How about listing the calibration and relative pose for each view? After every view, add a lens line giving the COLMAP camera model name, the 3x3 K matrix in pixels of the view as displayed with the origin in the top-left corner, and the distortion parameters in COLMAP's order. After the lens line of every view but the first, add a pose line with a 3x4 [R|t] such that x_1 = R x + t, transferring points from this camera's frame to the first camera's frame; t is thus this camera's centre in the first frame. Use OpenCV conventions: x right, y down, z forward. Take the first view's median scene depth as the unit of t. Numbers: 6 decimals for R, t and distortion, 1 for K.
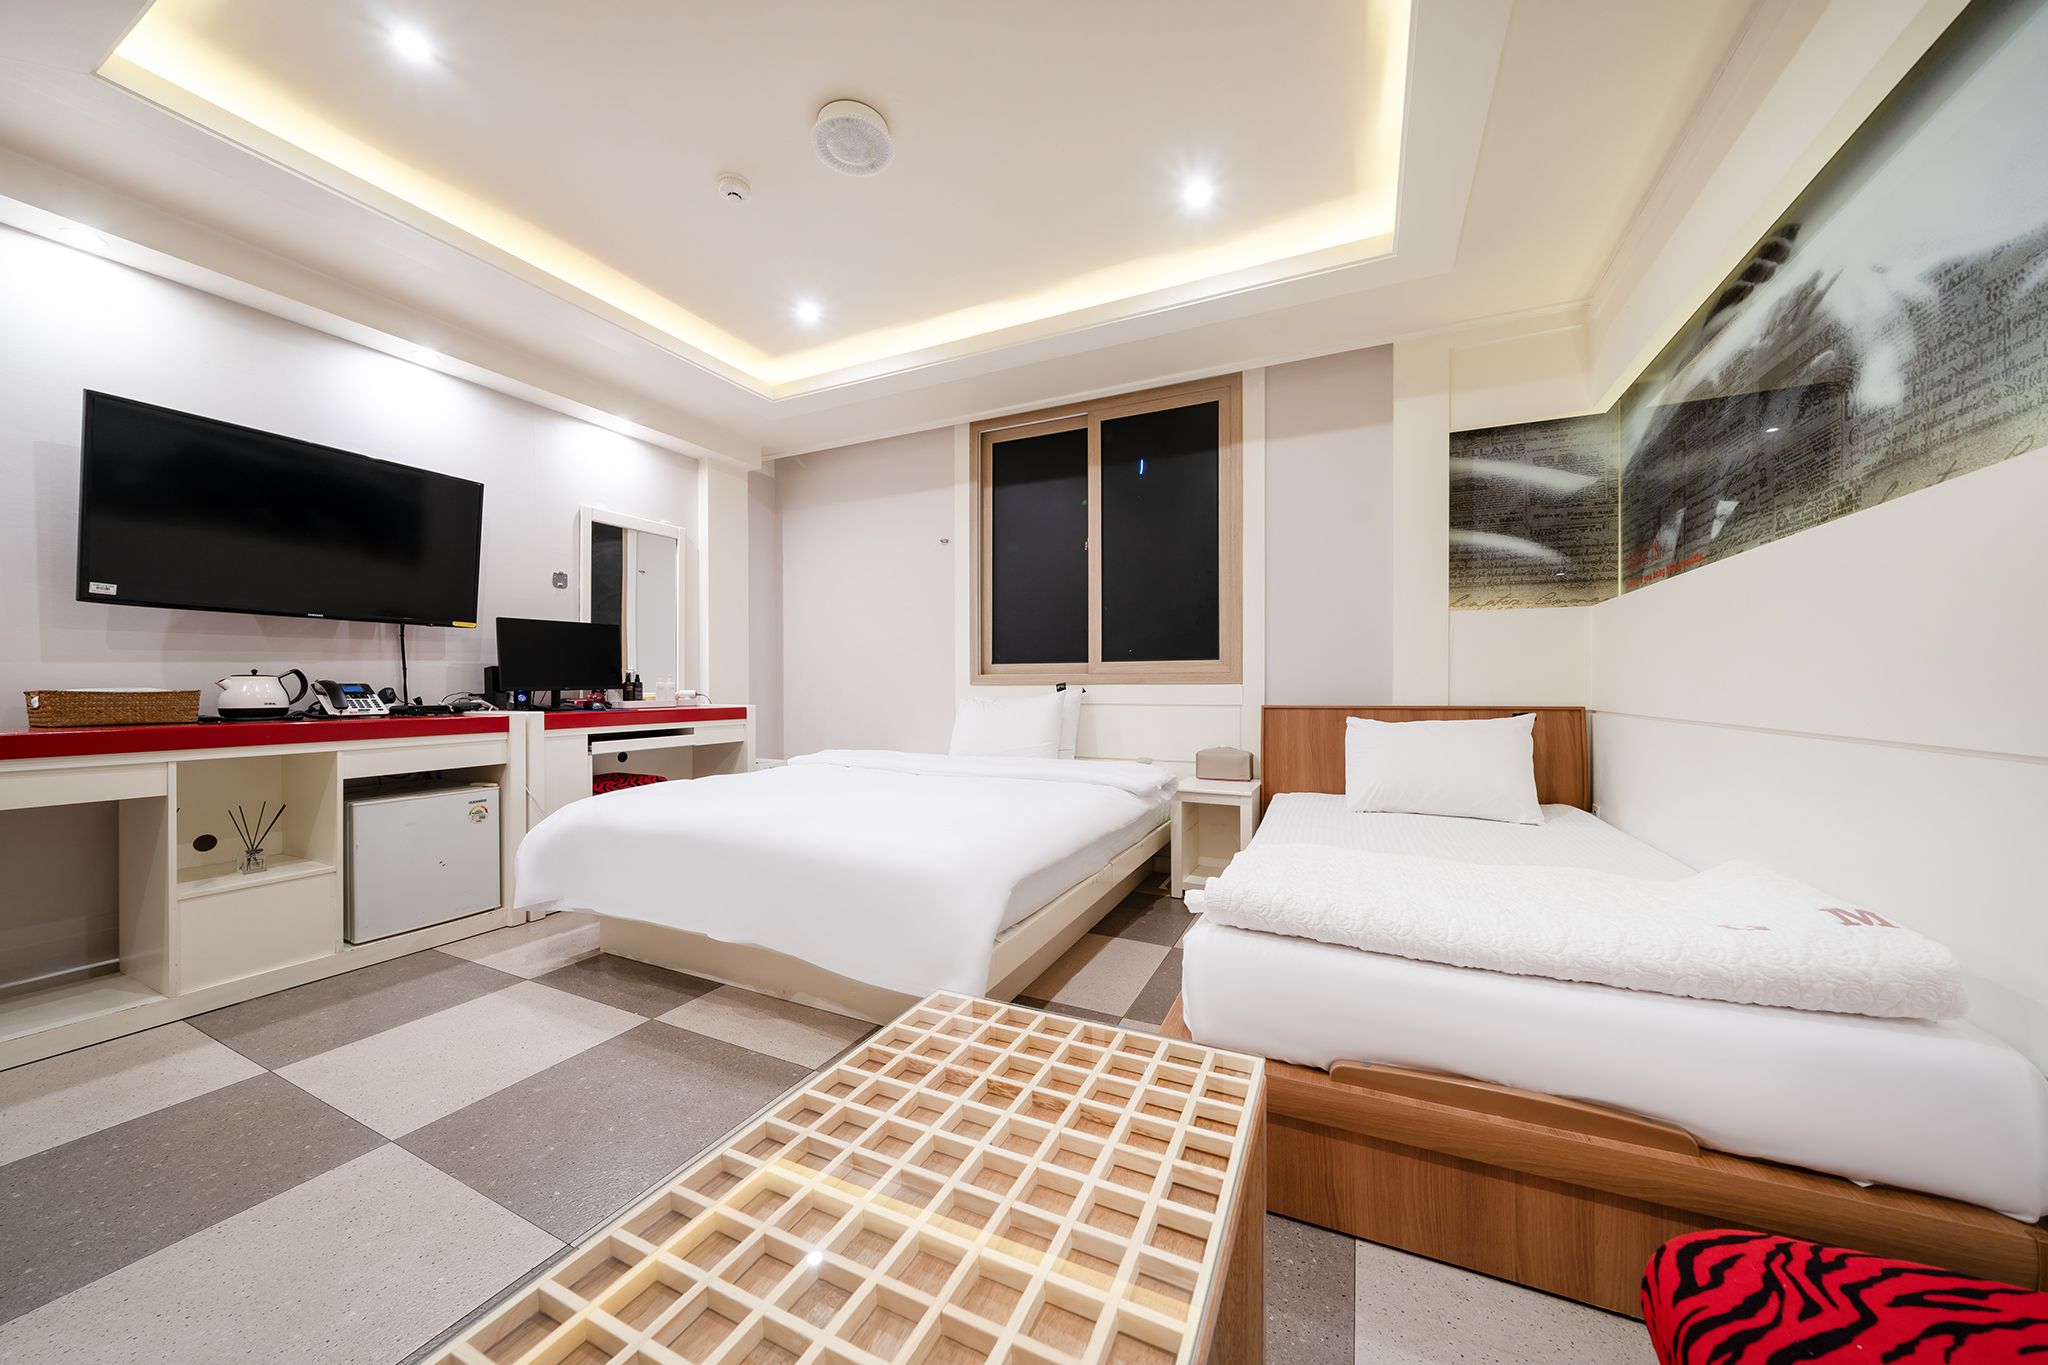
lens RADIAL K [[697.0, 0, 1015.1], [0, 697.0, 687.0], [0, 0, 1]] dist [-0.008745, 0.000033]
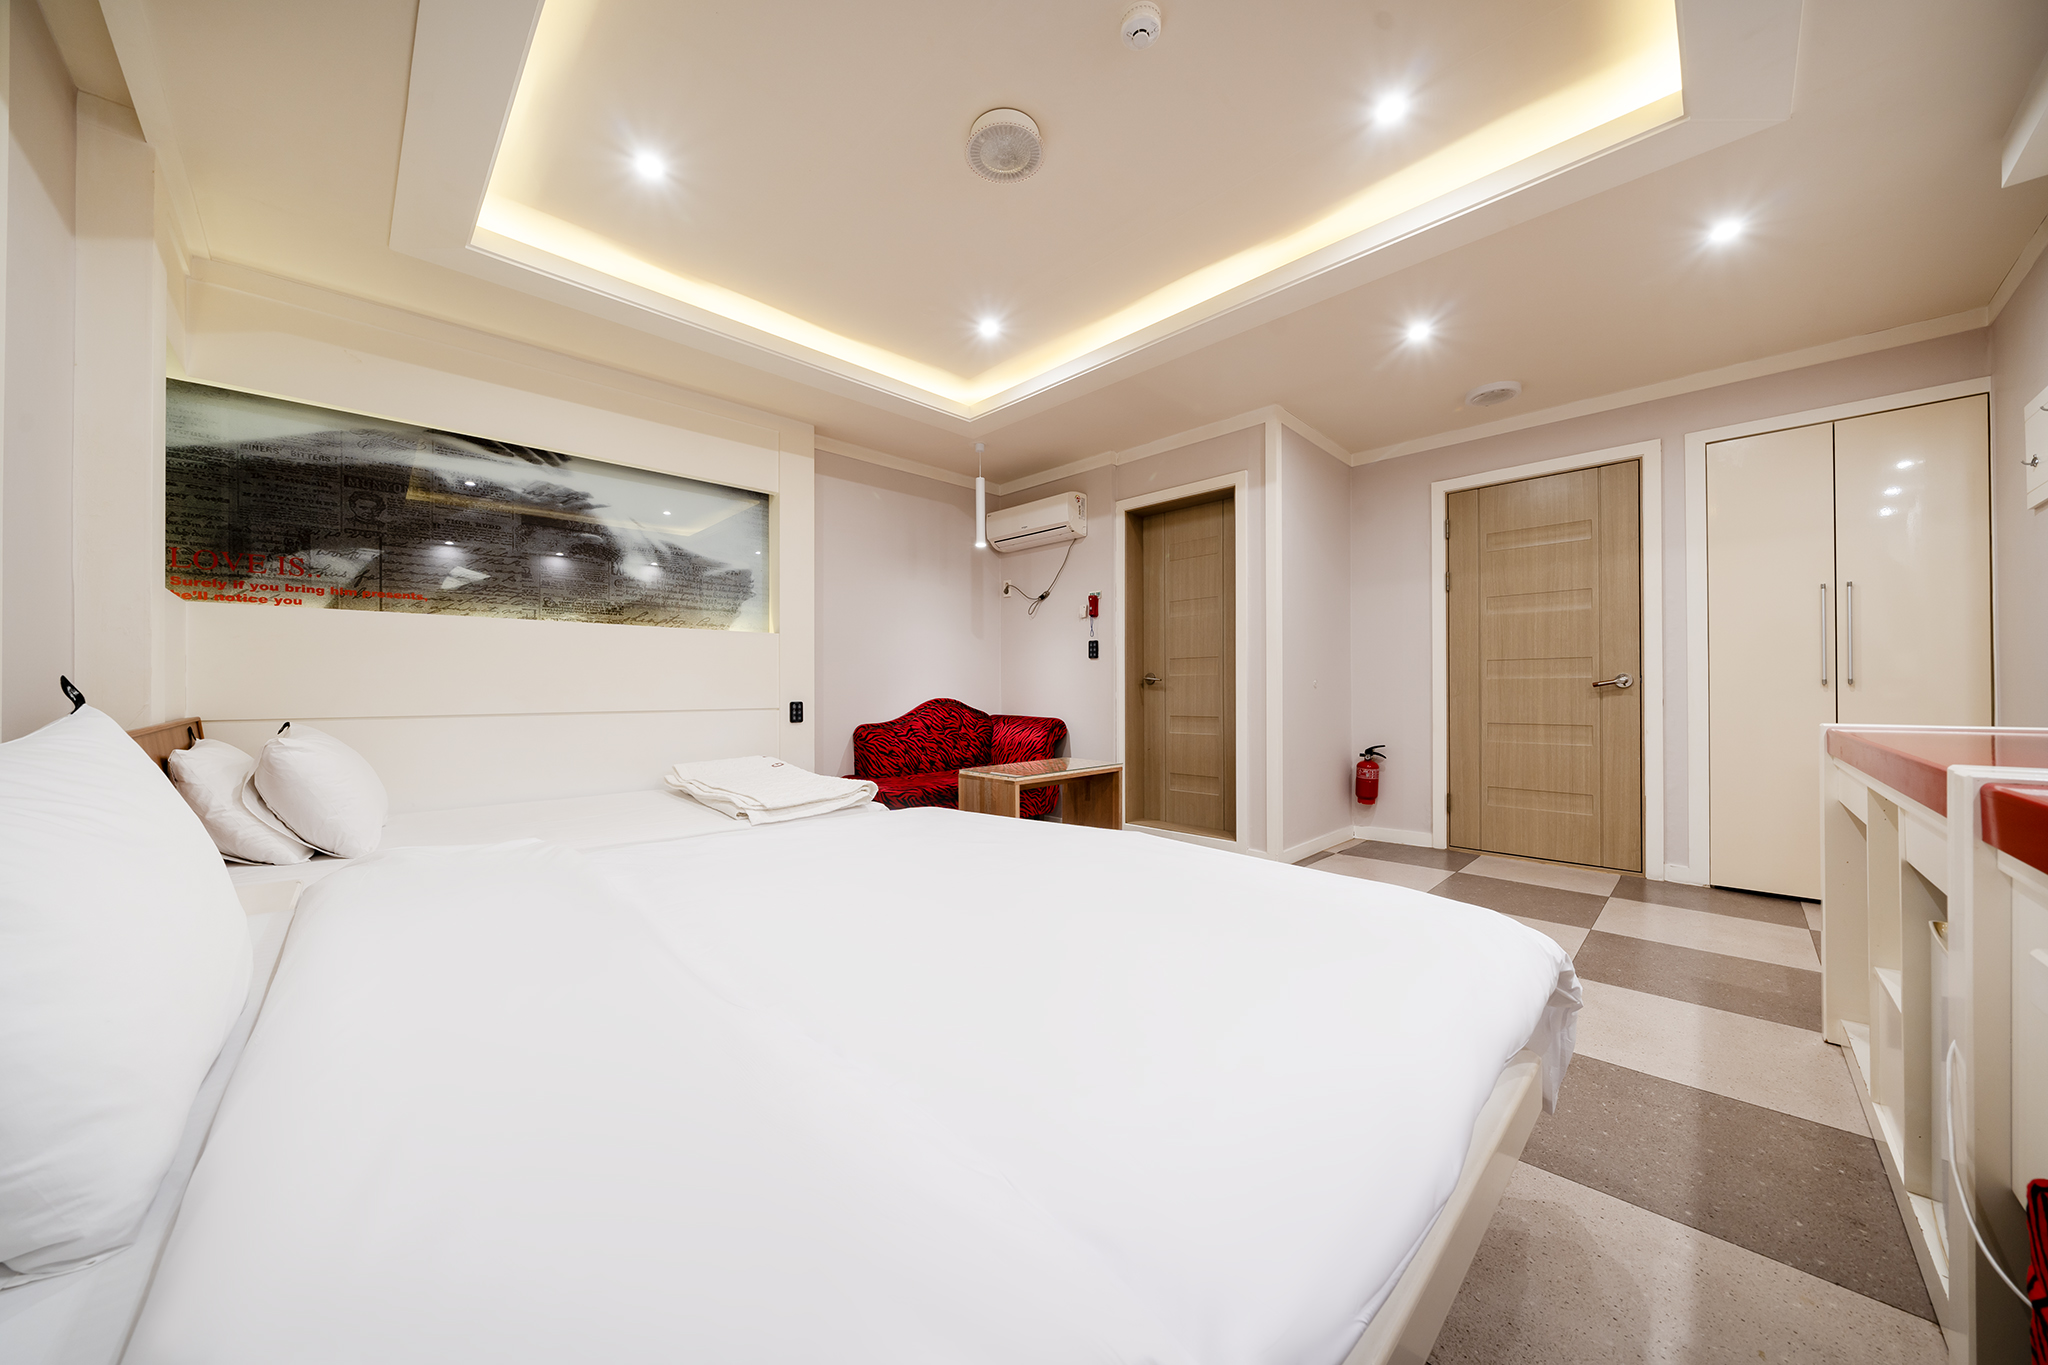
lens RADIAL K [[697.0, 0, 1015.1], [0, 697.0, 687.0], [0, 0, 1]] dist [-0.008745, 0.000033]
pose [[-0.941171, 0.002308, 0.337924, -0.409392], [0.002787, 0.999996, 0.000932, -0.007961], [-0.337920, 0.001819, -0.941173, 1.366079]]
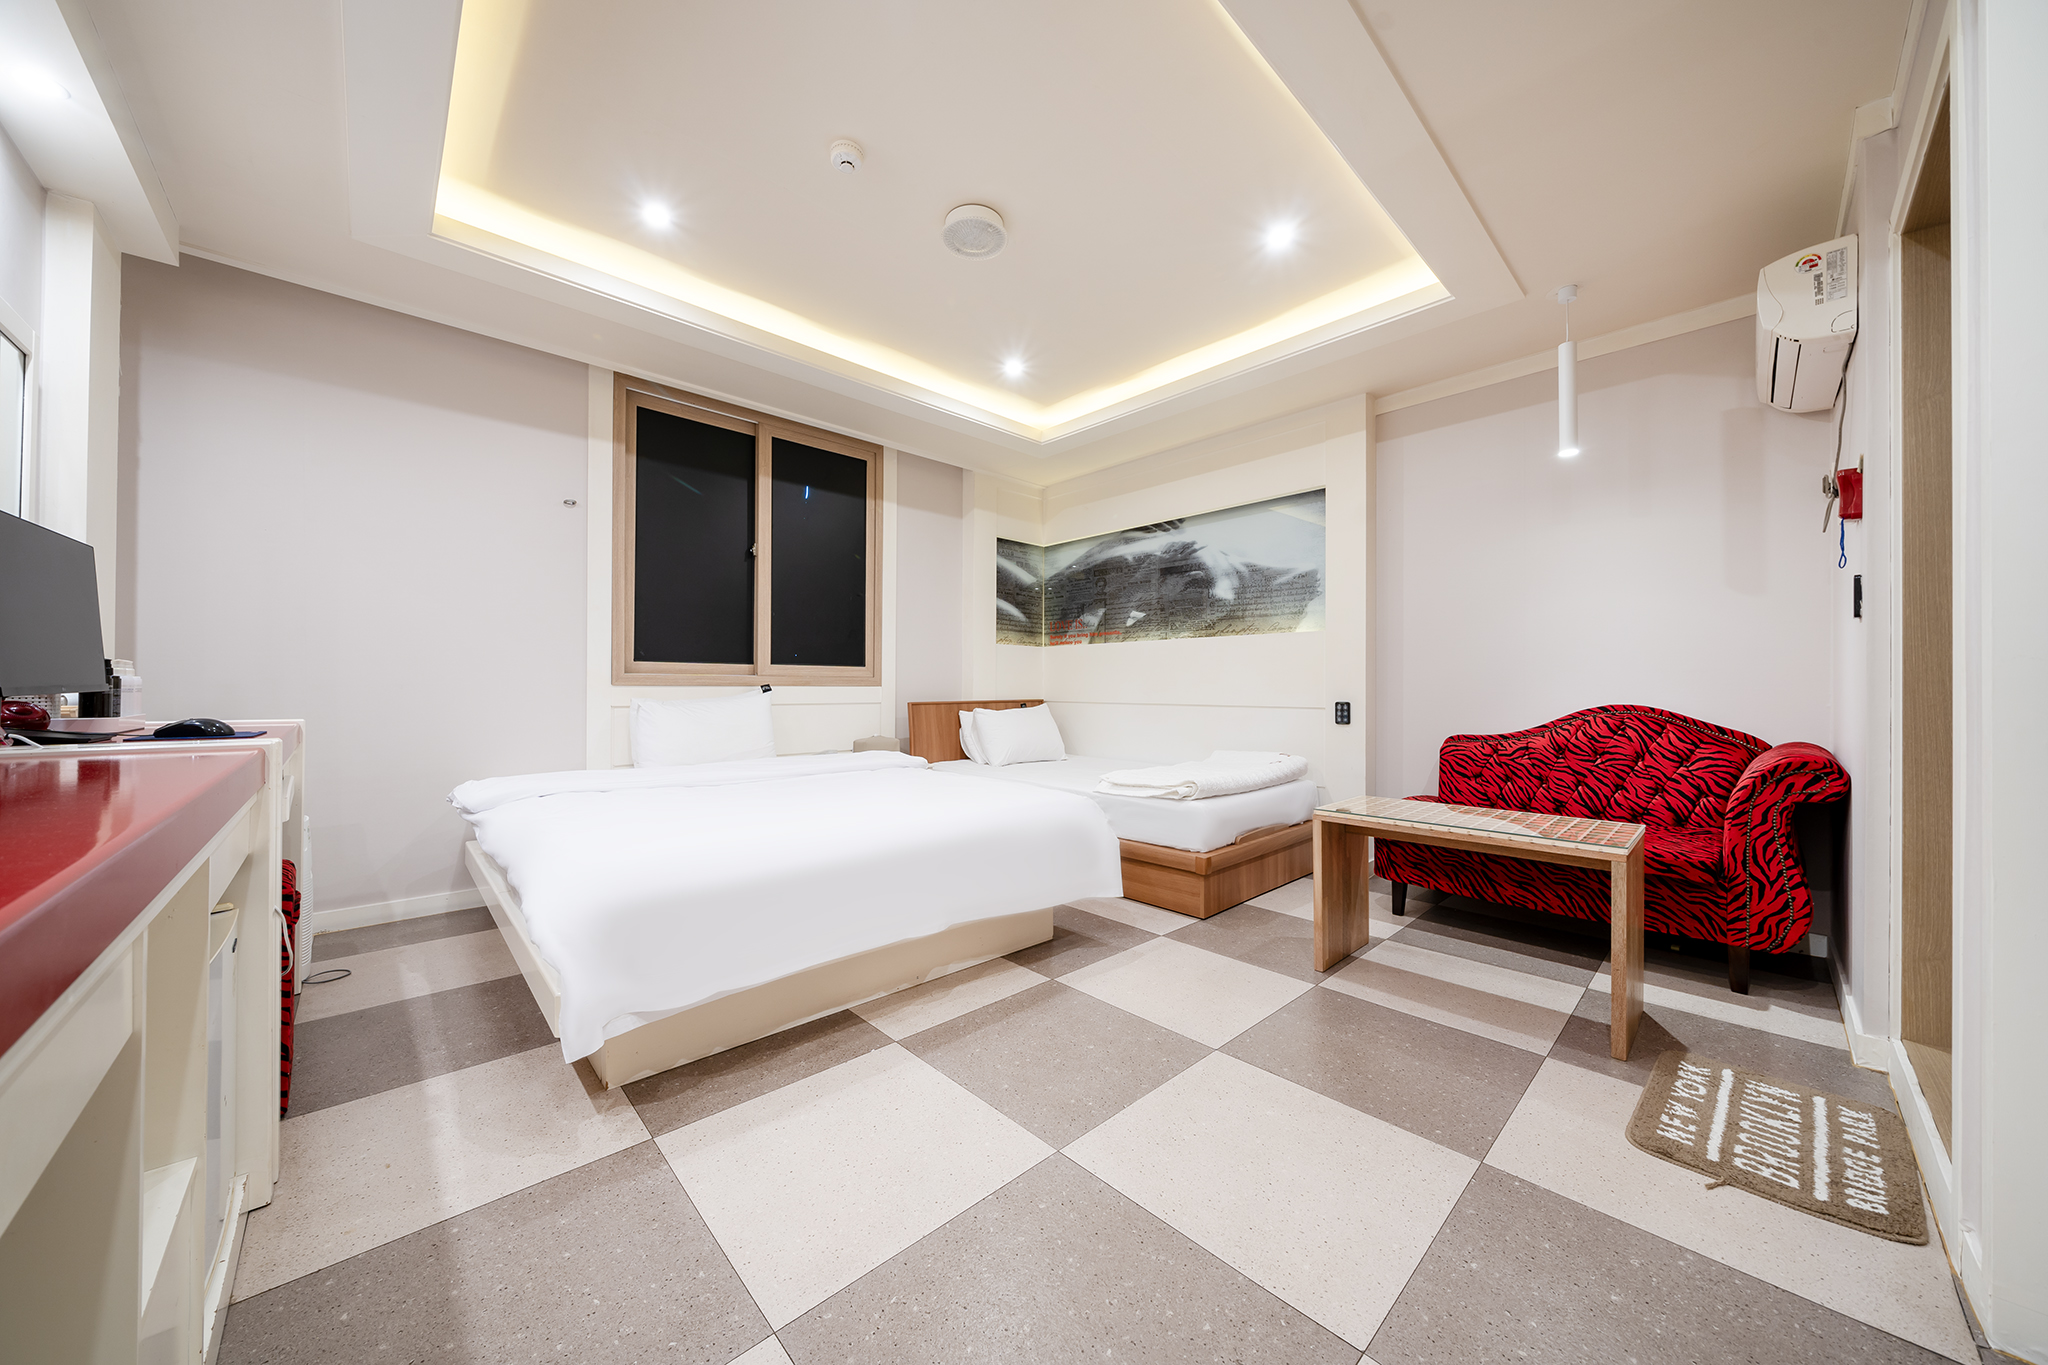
lens RADIAL K [[697.0, 0, 1015.1], [0, 697.0, 687.0], [0, 0, 1]] dist [-0.008745, 0.000033]
pose [[0.362430, 0.003852, 0.932003, -0.927943], [-0.003558, 0.999990, -0.002749, -0.000848], [-0.932004, -0.002320, 0.362440, 0.349926]]
